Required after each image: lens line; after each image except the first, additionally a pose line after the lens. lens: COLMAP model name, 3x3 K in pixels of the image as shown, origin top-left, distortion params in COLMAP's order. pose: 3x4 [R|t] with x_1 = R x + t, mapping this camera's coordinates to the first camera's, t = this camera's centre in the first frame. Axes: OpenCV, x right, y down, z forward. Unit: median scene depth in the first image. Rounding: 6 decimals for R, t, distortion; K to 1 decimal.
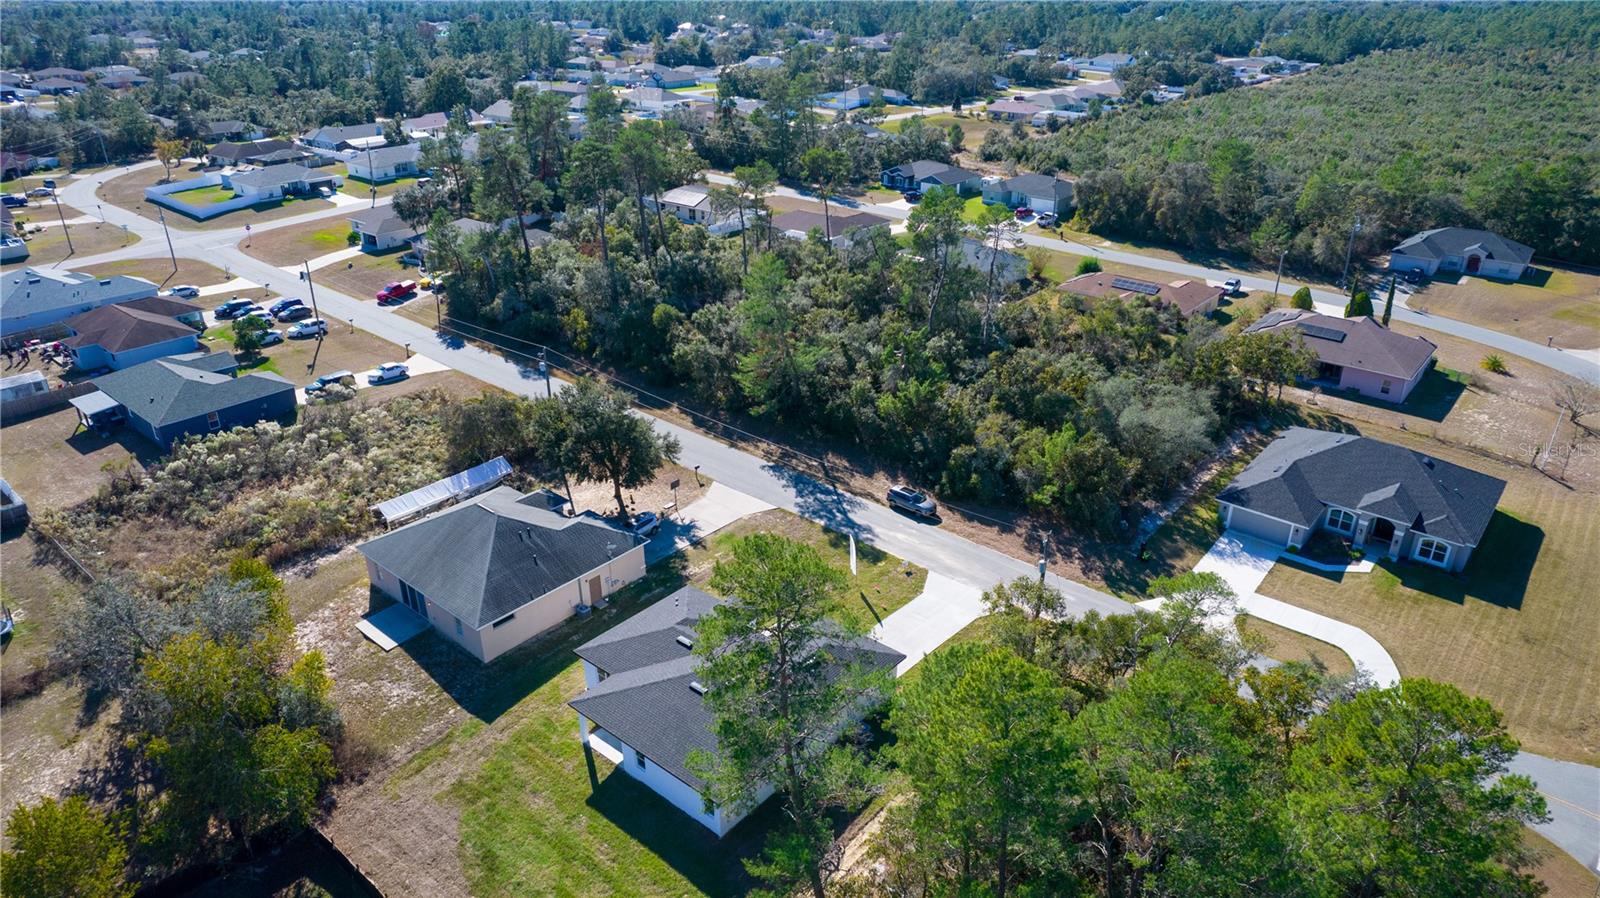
lens RADIAL K [[1033.2, 0, 805.3], [0, 1033.2, 449.0], [0, 0, 1]] dist [-0.085159, 0.076238]
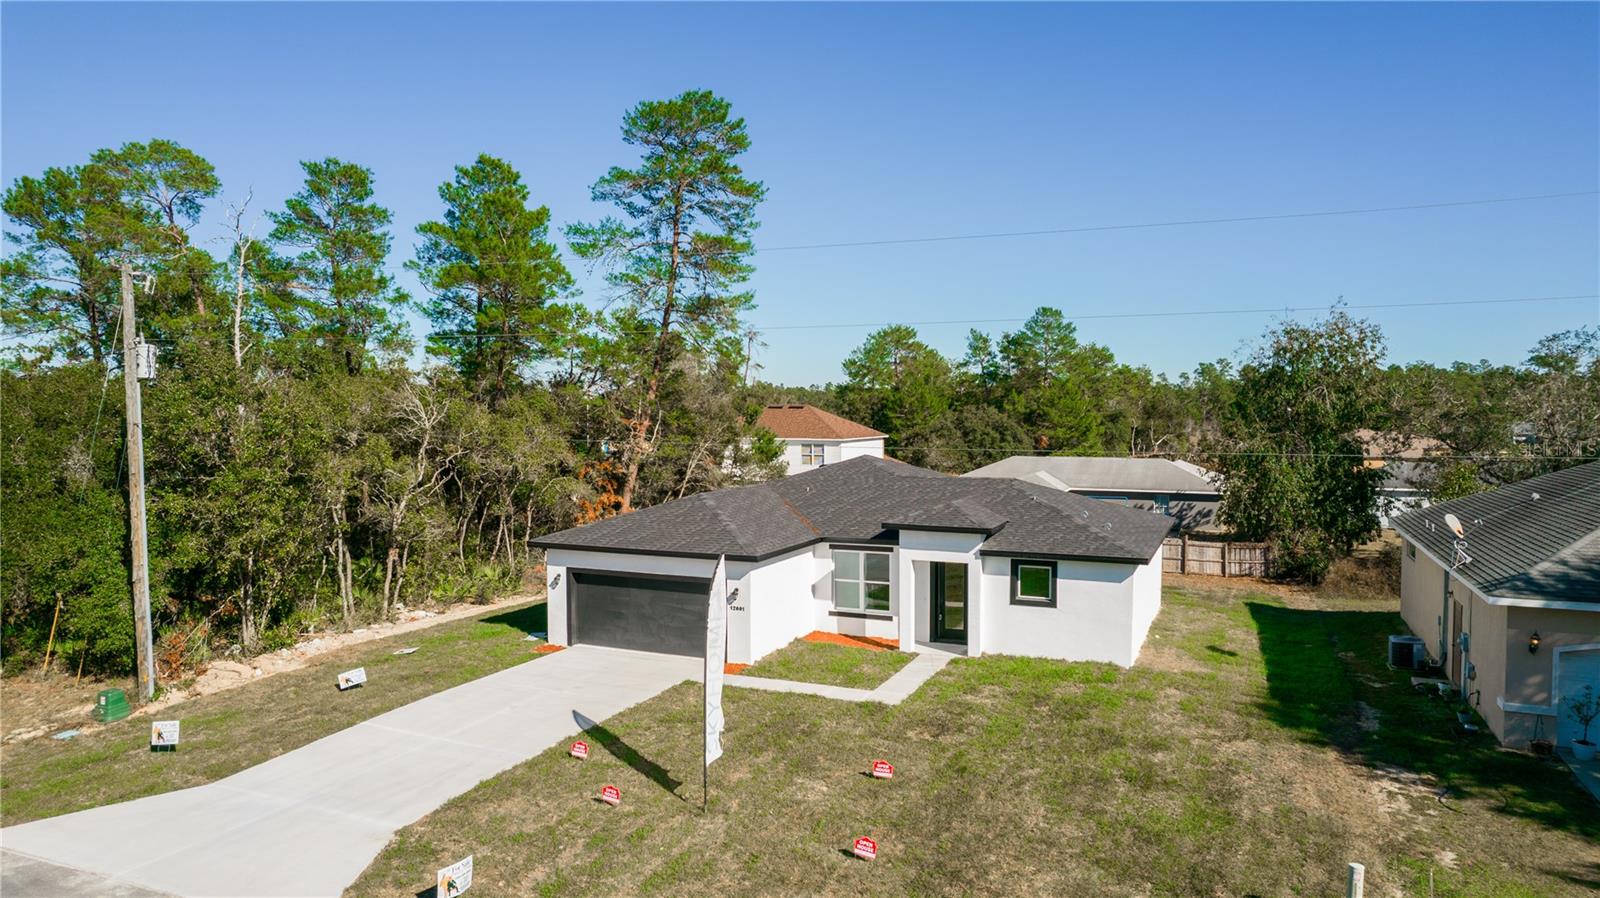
lens RADIAL K [[1029.3, 0, 805.1], [0, 1029.3, 436.5], [0, 0, 1]] dist [-0.075229, 0.065927]
pose [[-0.957952, 0.009660, -0.286767, 0.072581], [-0.122571, 0.889876, 0.439428, -0.031624], [0.259431, 0.456101, -0.851274, 0.925919]]
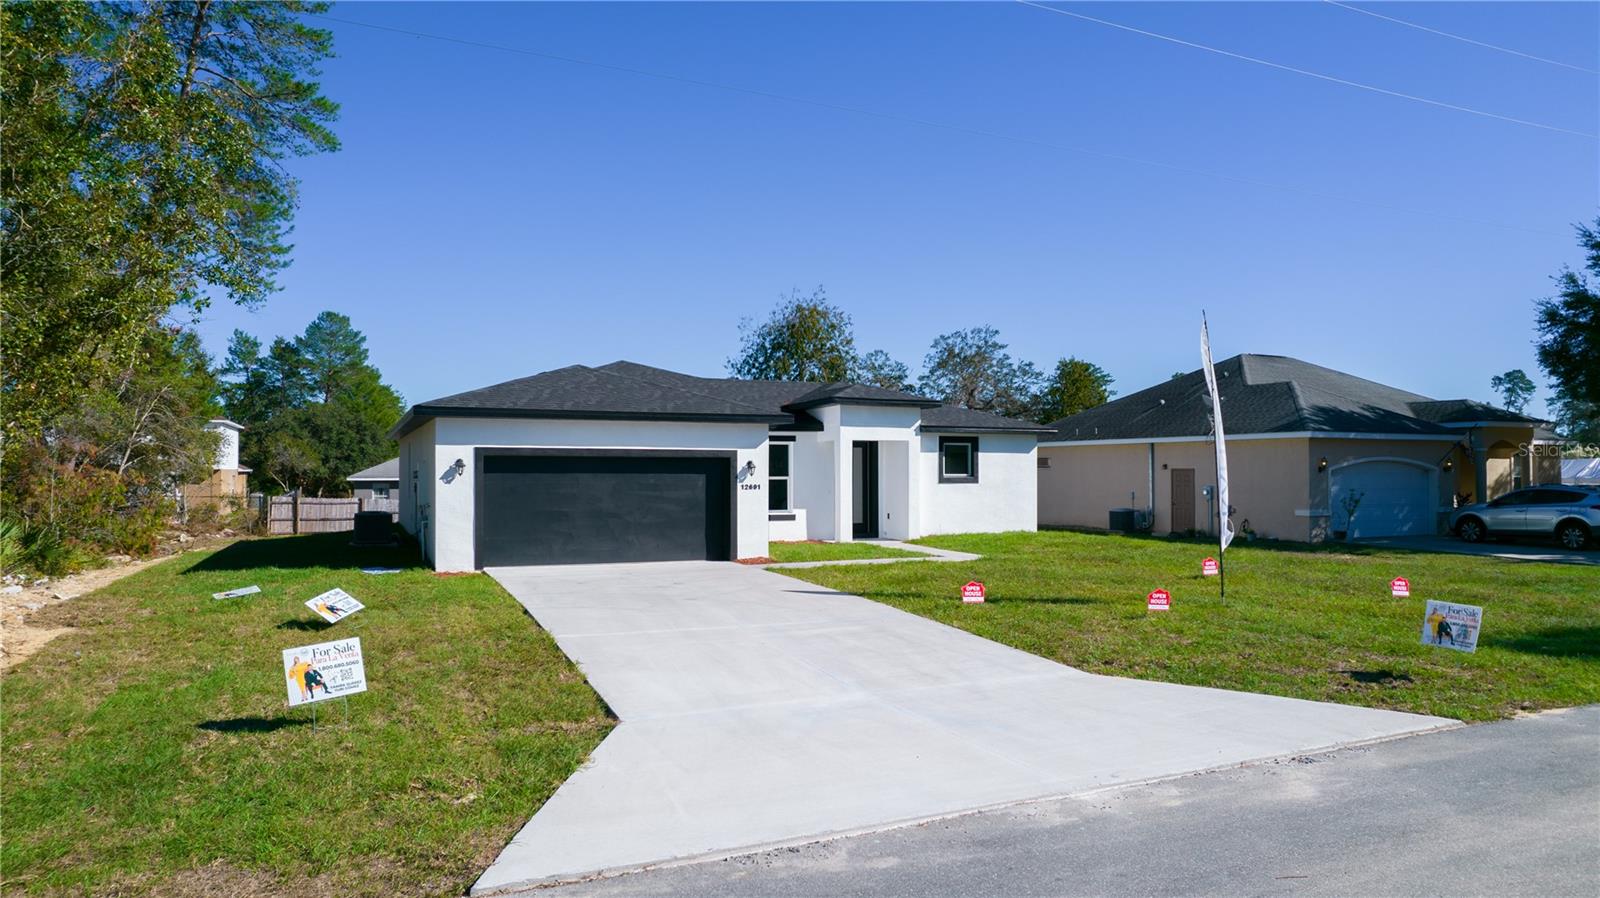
lens RADIAL K [[1029.3, 0, 805.1], [0, 1029.3, 436.5], [0, 0, 1]] dist [-0.075229, 0.065927]
pose [[-0.430704, -0.030909, -0.901964, 0.201498], [-0.389417, 0.907953, 0.154839, 0.085455], [0.814155, 0.417930, -0.403096, 0.799348]]
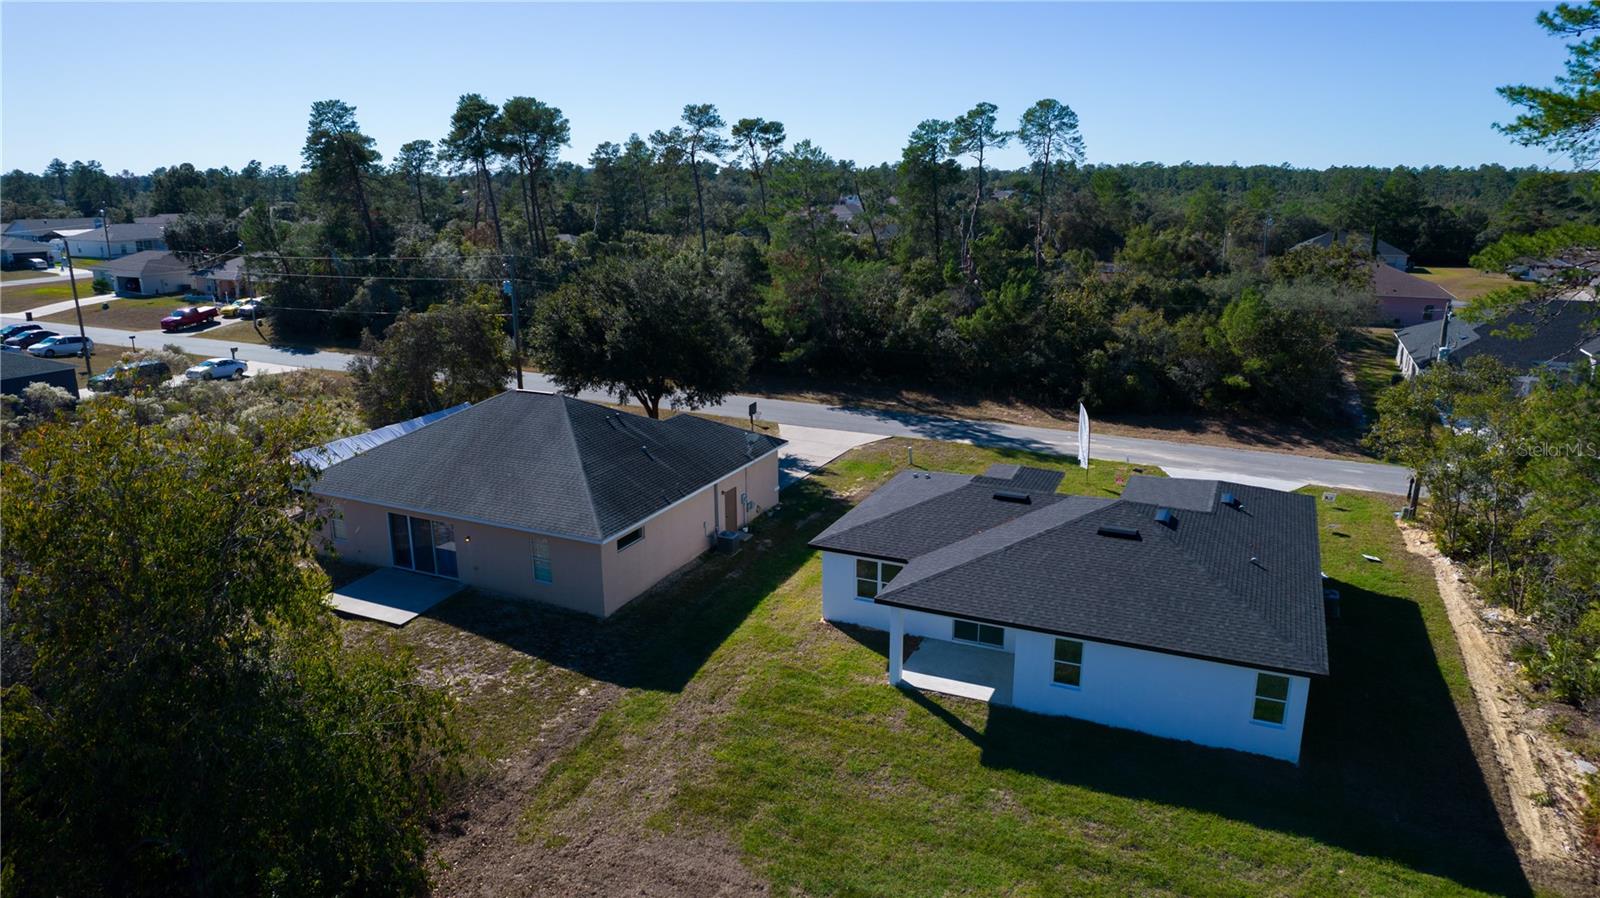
lens RADIAL K [[1029.3, 0, 805.1], [0, 1029.3, 436.5], [0, 0, 1]] dist [-0.075229, 0.065927]
pose [[0.962444, -0.068238, 0.262765, -0.247576], [0.116974, 0.977675, -0.174551, 0.159042], [-0.244988, 0.198733, 0.948939, 0.313903]]
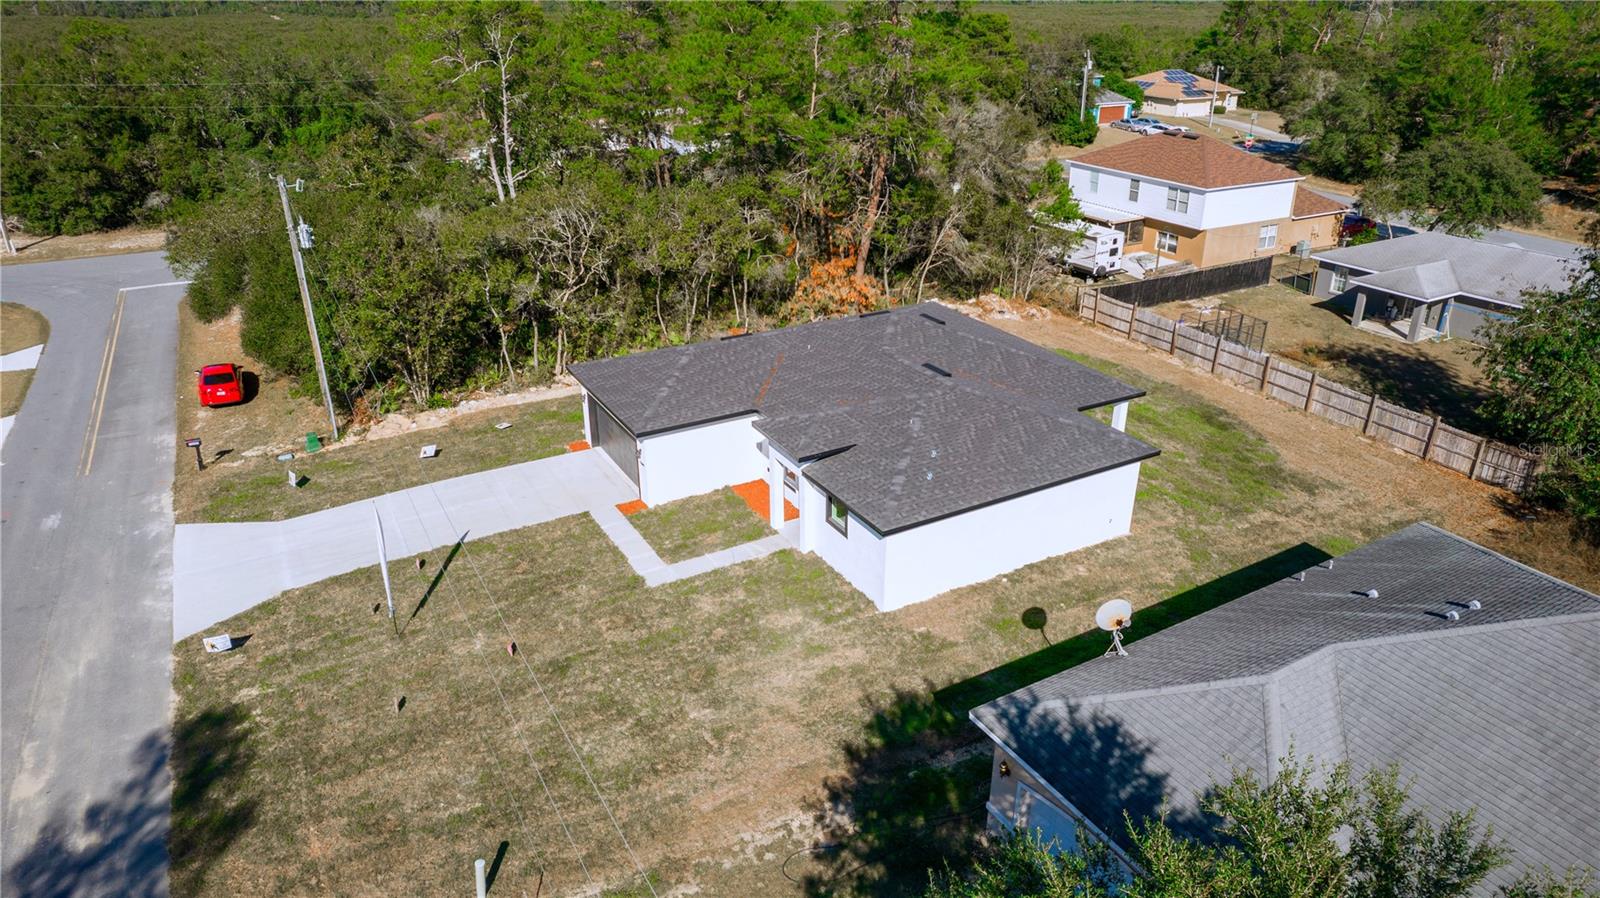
lens RADIAL K [[1029.3, 0, 805.1], [0, 1029.3, 436.5], [0, 0, 1]] dist [-0.075229, 0.065927]
pose [[-0.938757, -0.139288, 0.315174, -0.147836], [0.149772, 0.658806, 0.737253, -0.122279], [-0.310330, 0.739306, -0.597597, 0.893130]]
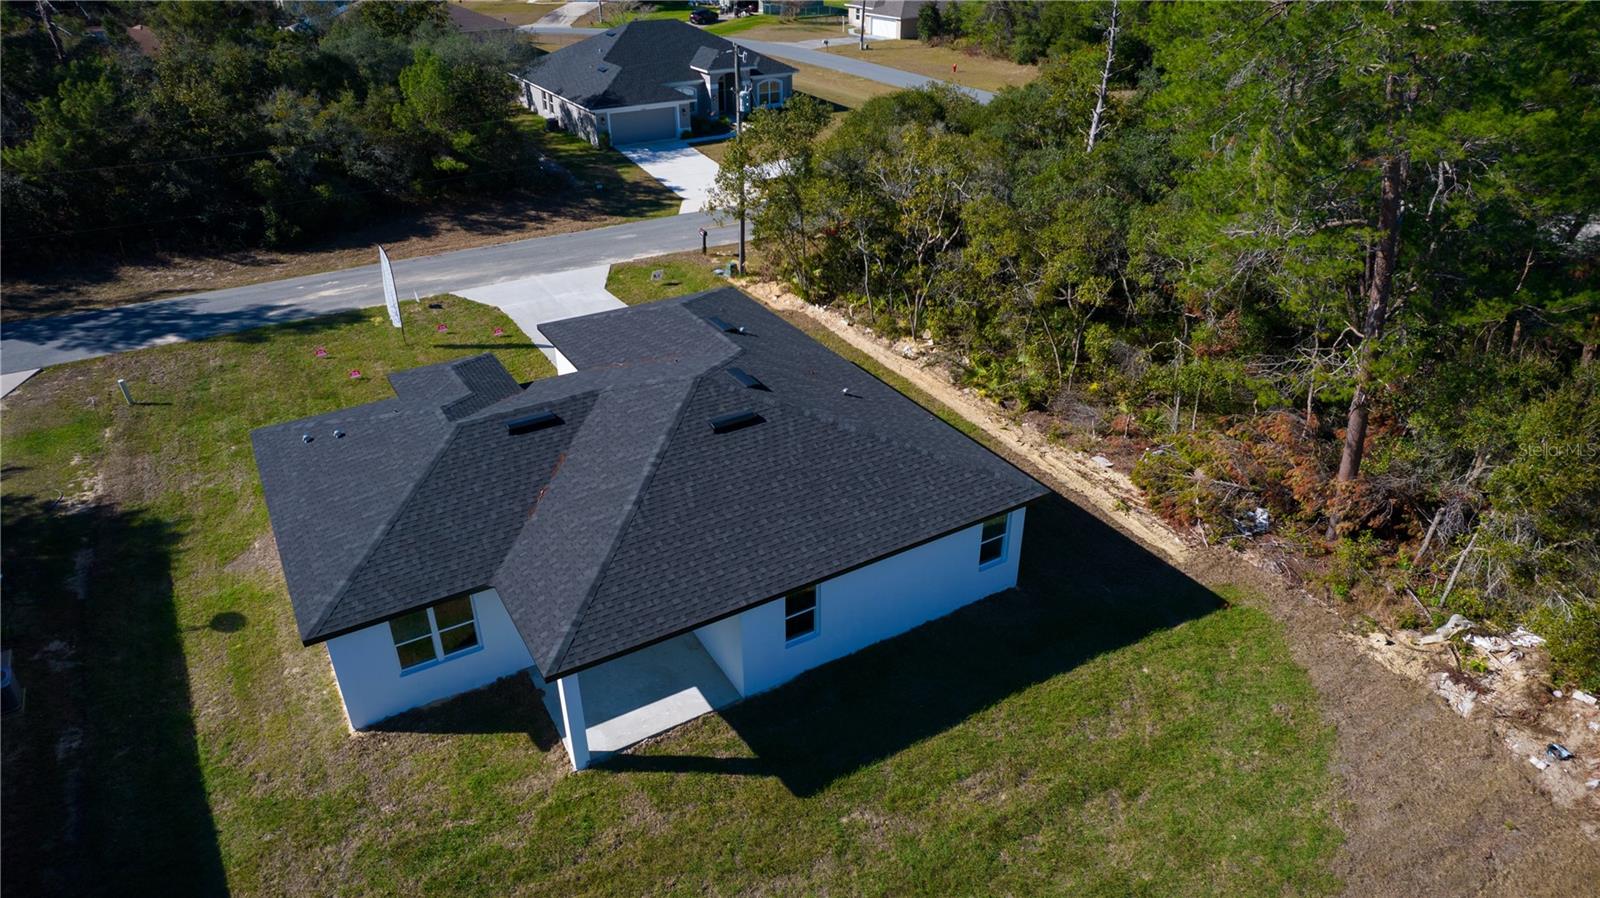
lens RADIAL K [[1029.3, 0, 805.1], [0, 1029.3, 436.5], [0, 0, 1]] dist [-0.075229, 0.065927]
pose [[0.315762, -0.452623, 0.833923, -0.272287], [0.406647, 0.858636, 0.312061, 0.074406], [-0.857282, 0.240575, 0.455182, 0.481620]]
